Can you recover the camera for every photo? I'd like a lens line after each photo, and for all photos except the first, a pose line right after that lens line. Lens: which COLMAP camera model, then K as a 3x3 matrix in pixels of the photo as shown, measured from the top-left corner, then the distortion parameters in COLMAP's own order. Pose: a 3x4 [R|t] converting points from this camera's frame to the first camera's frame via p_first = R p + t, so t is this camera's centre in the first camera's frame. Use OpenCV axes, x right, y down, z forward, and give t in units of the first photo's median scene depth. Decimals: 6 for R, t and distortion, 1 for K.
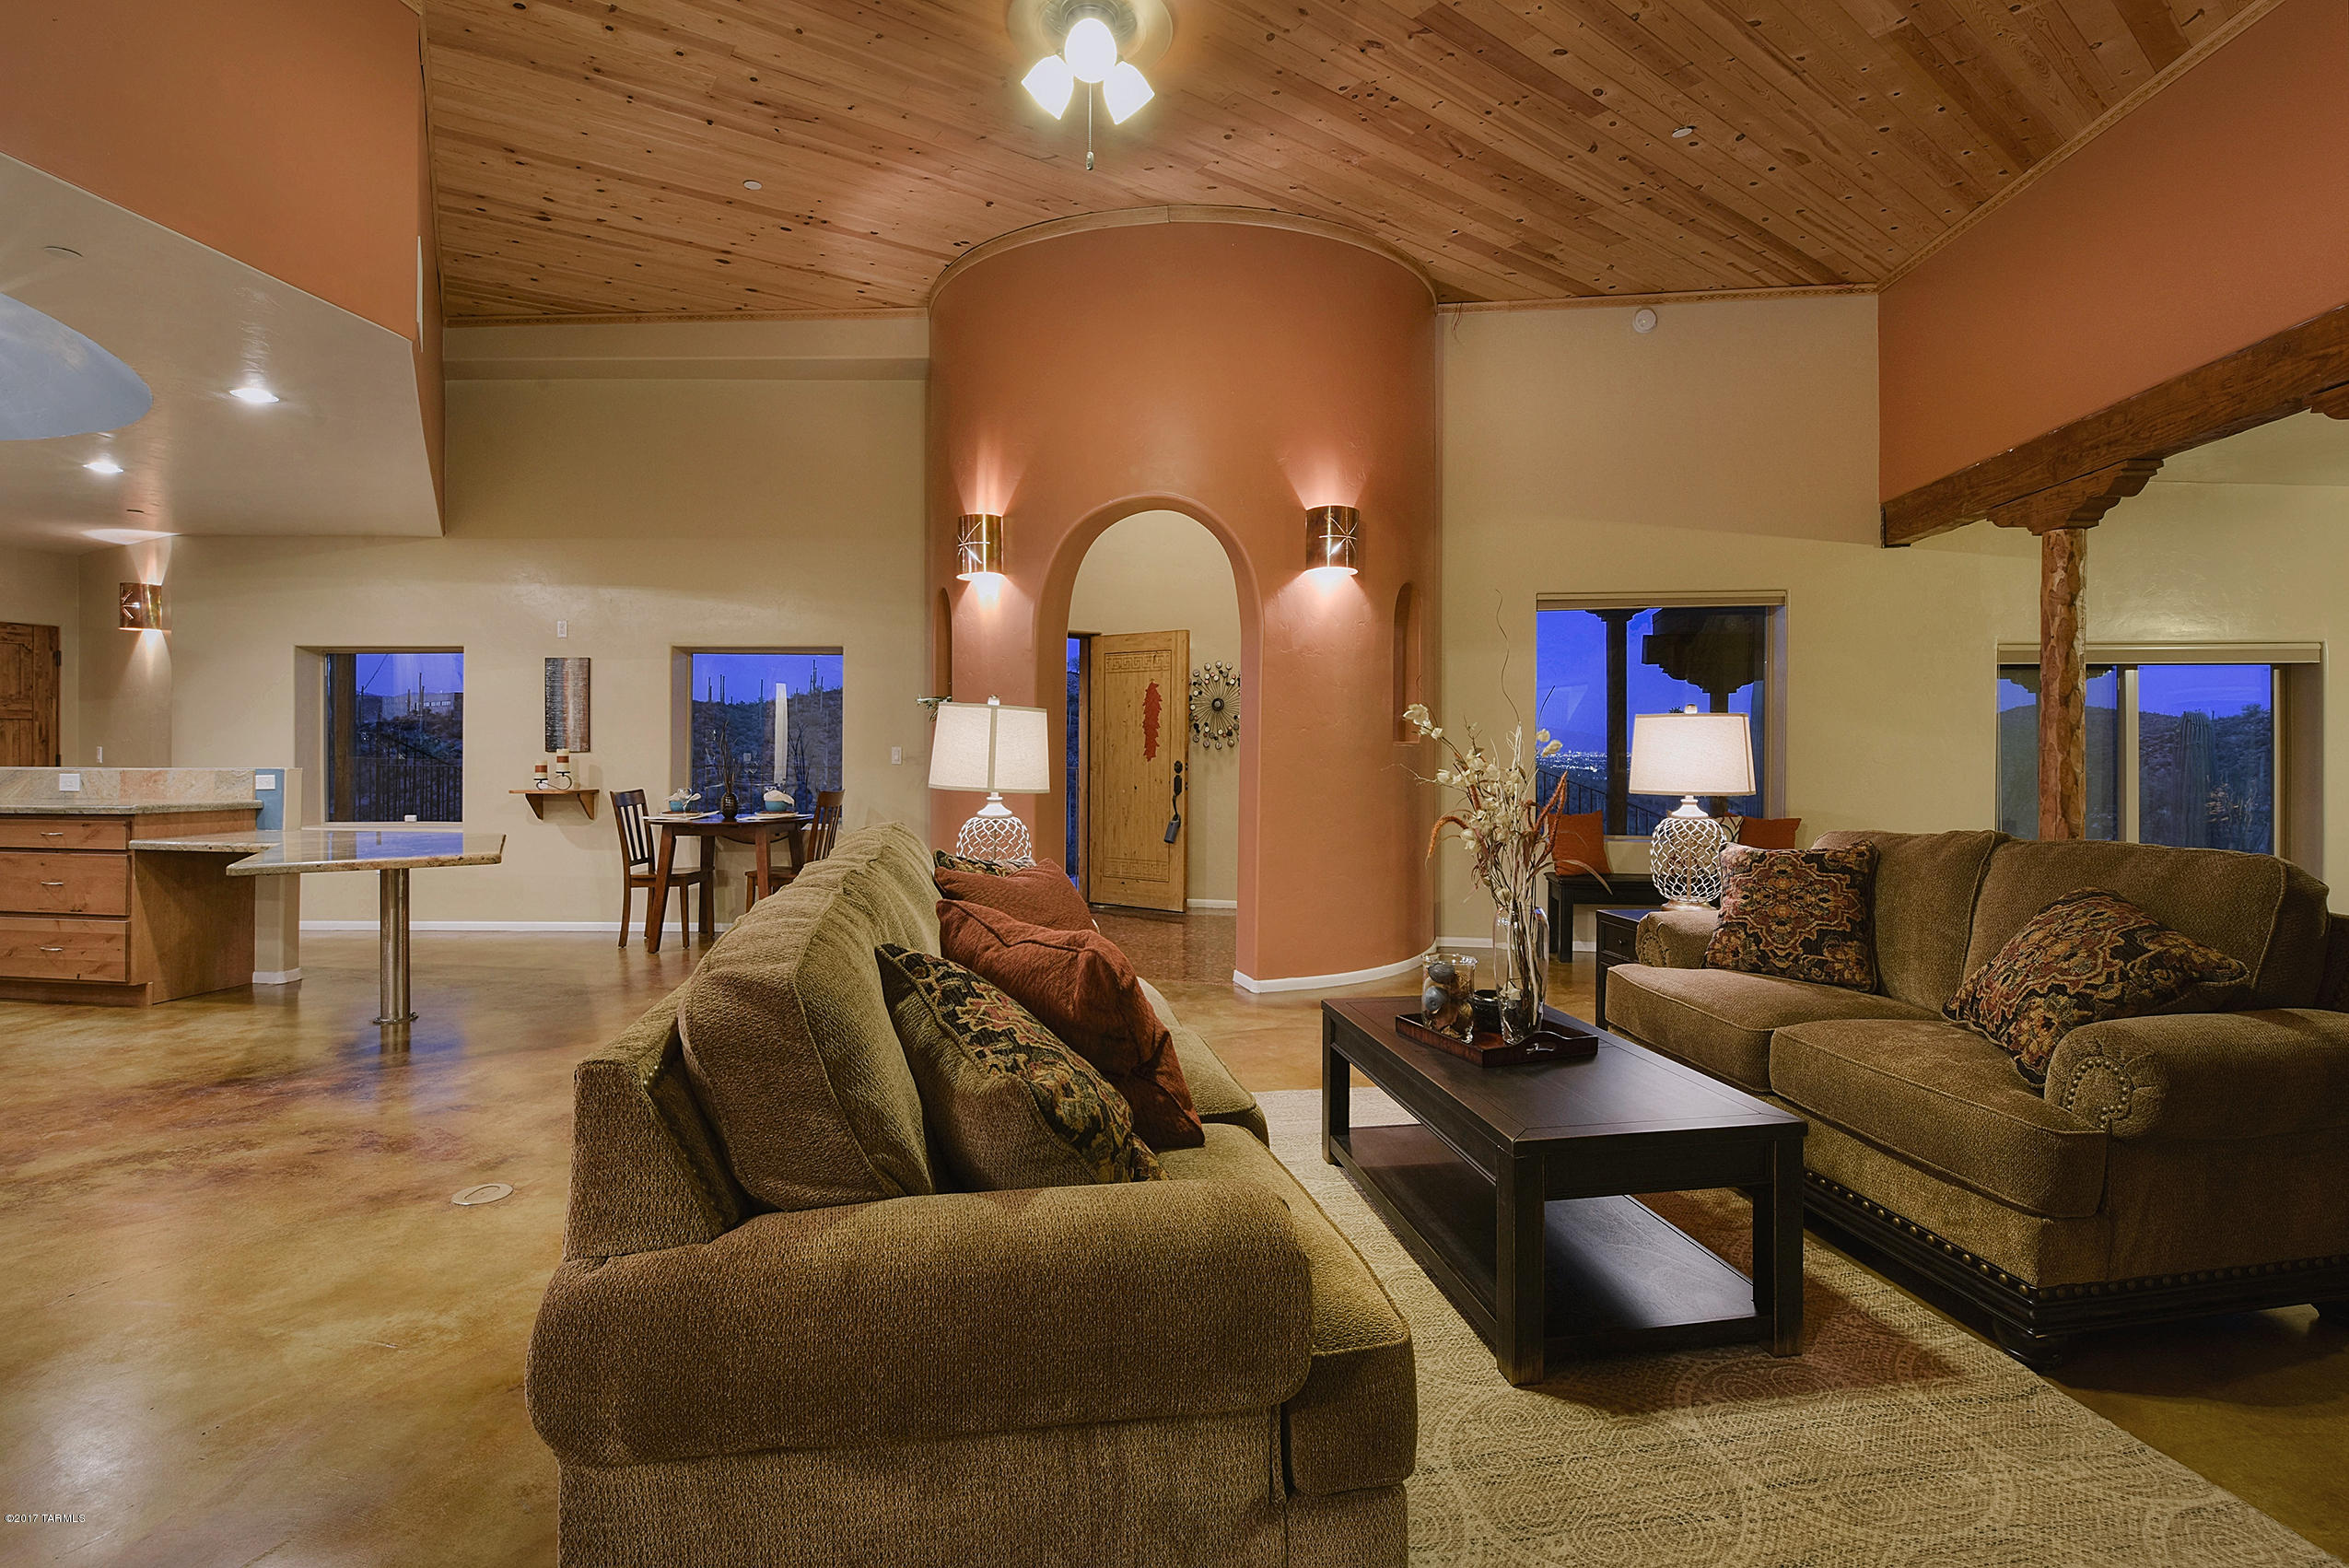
lens RADIAL K [[1070.1, 0, 1164.5], [0, 1070.1, 750.6], [0, 0, 1]] dist [-0.005553, -0.008584]
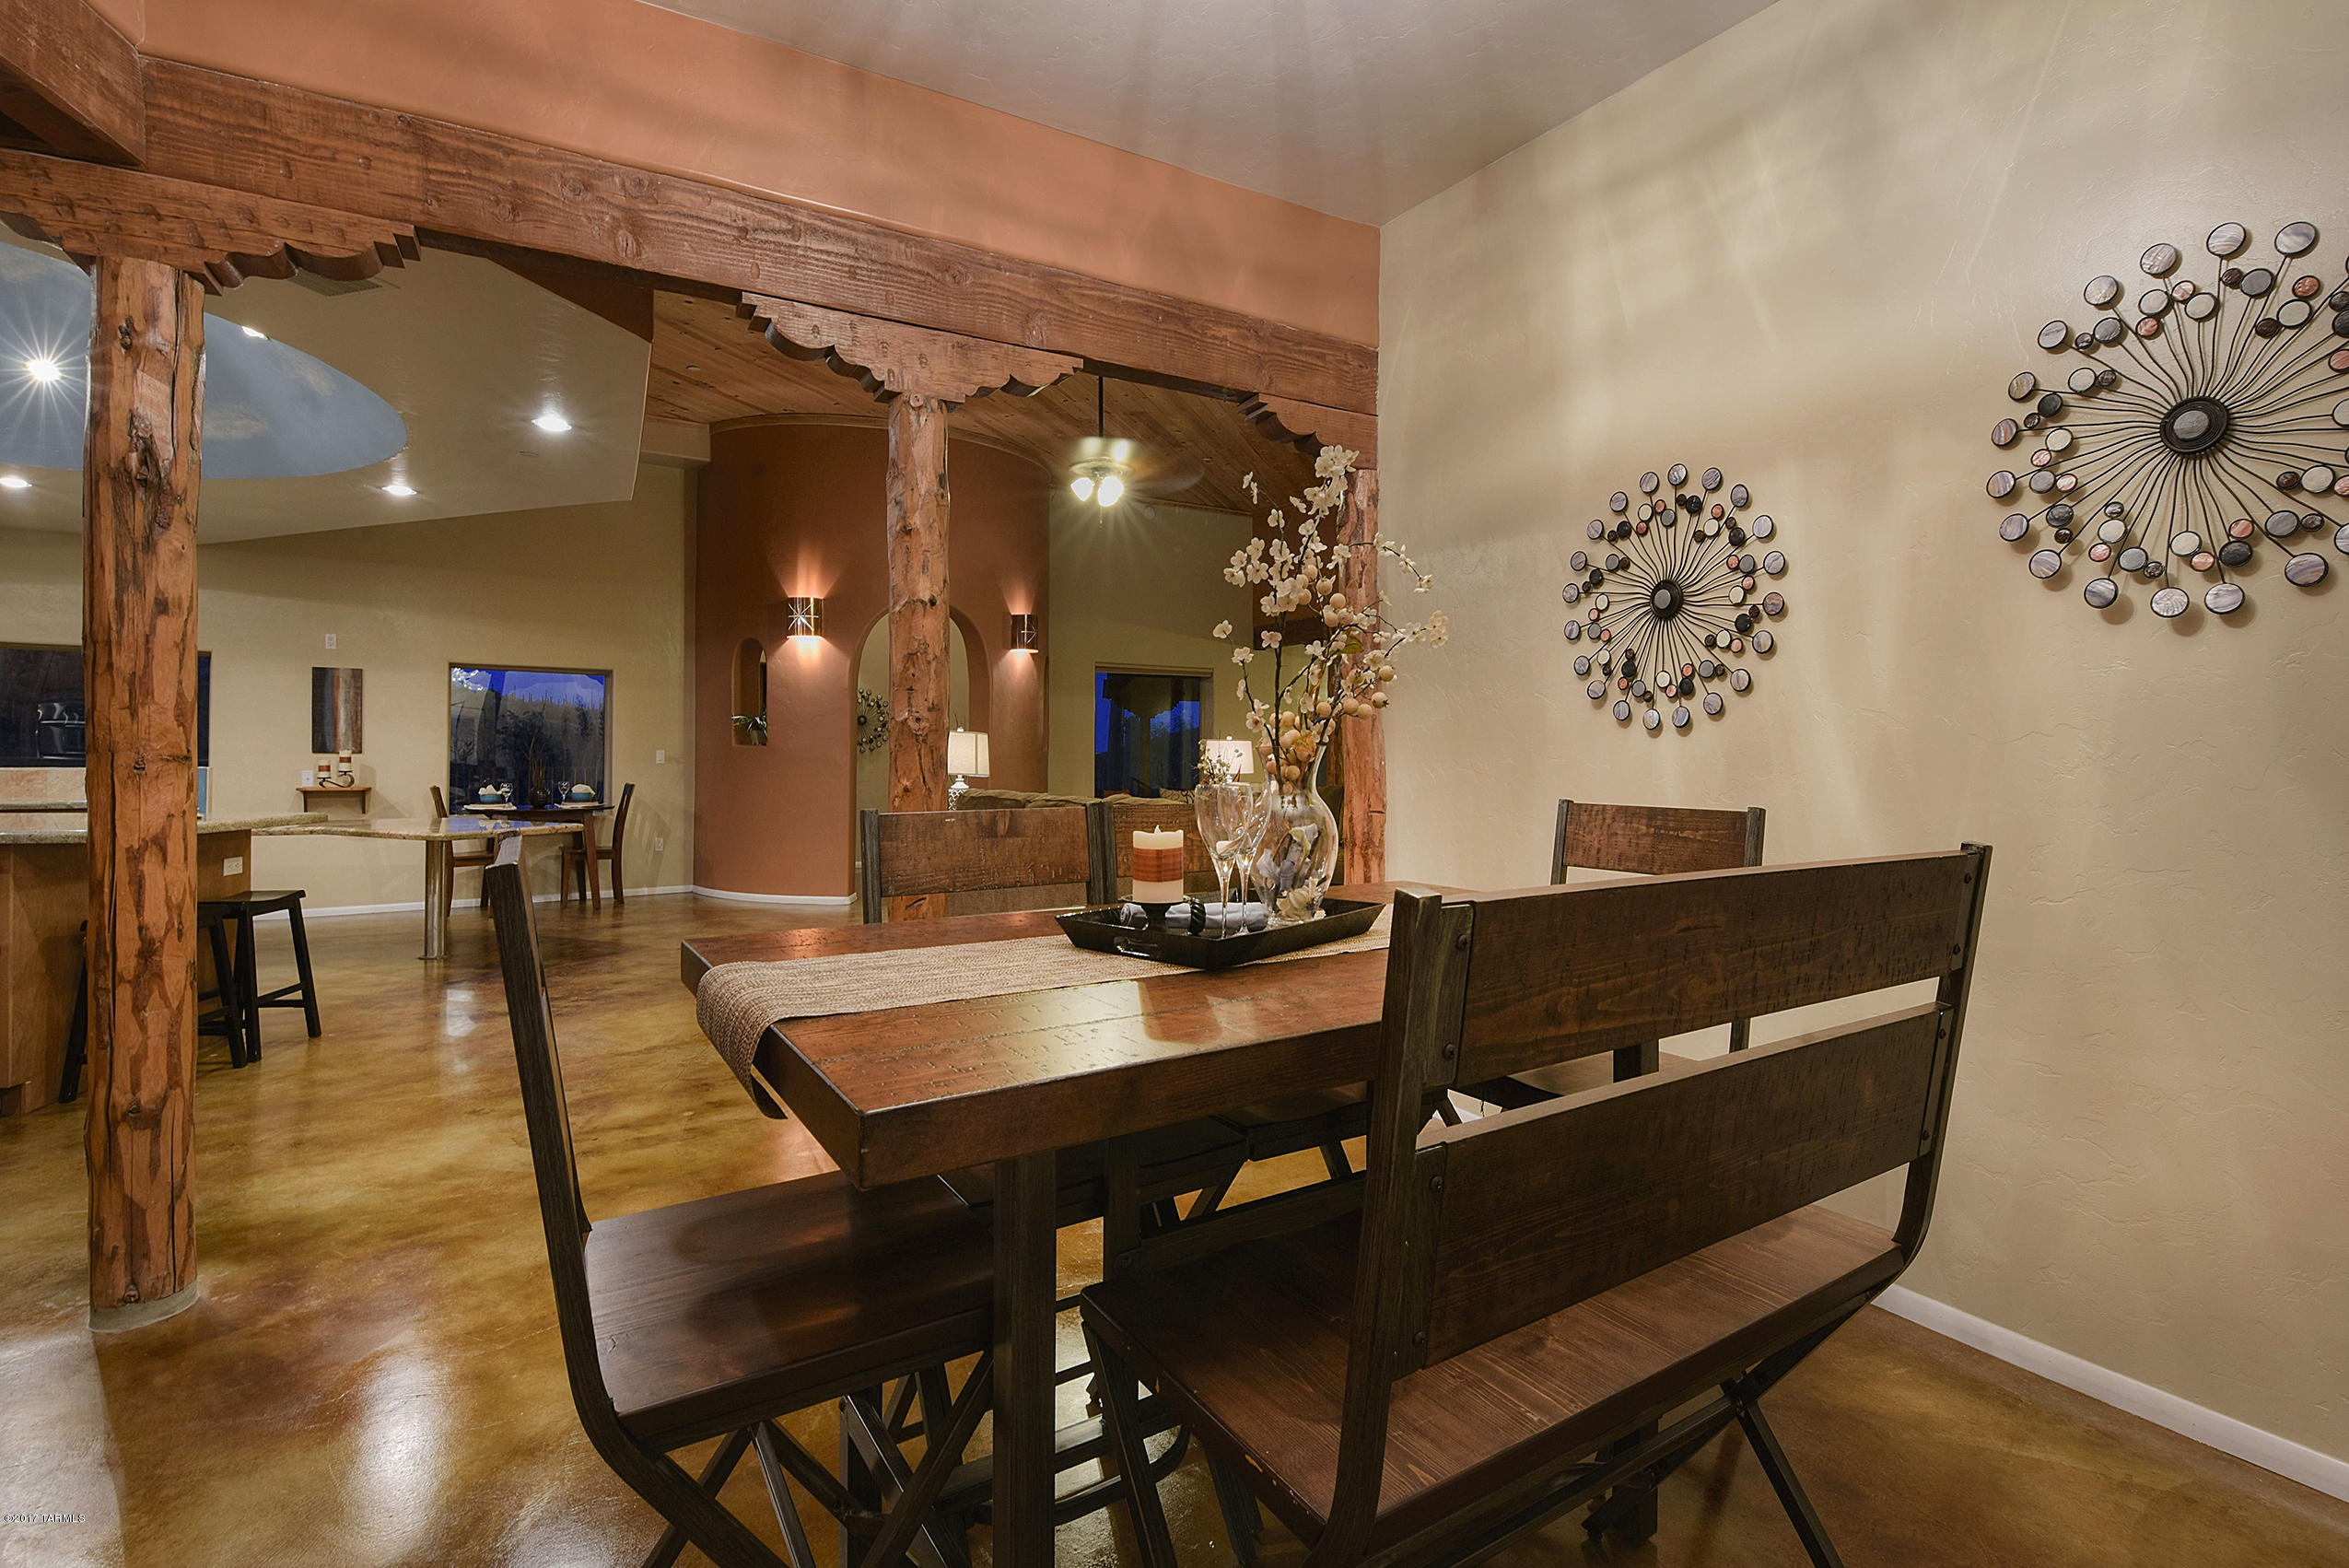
lens RADIAL K [[1038.0, 0, 1228.0], [0, 1038.0, 746.0], [0, 0, 1]] dist [0.014718, -0.014291]
pose [[0.772307, 0.006682, 0.635214, -0.687671], [-0.002261, 0.999967, -0.007770, -0.000083], [-0.635245, 0.004565, 0.772297, -0.540879]]
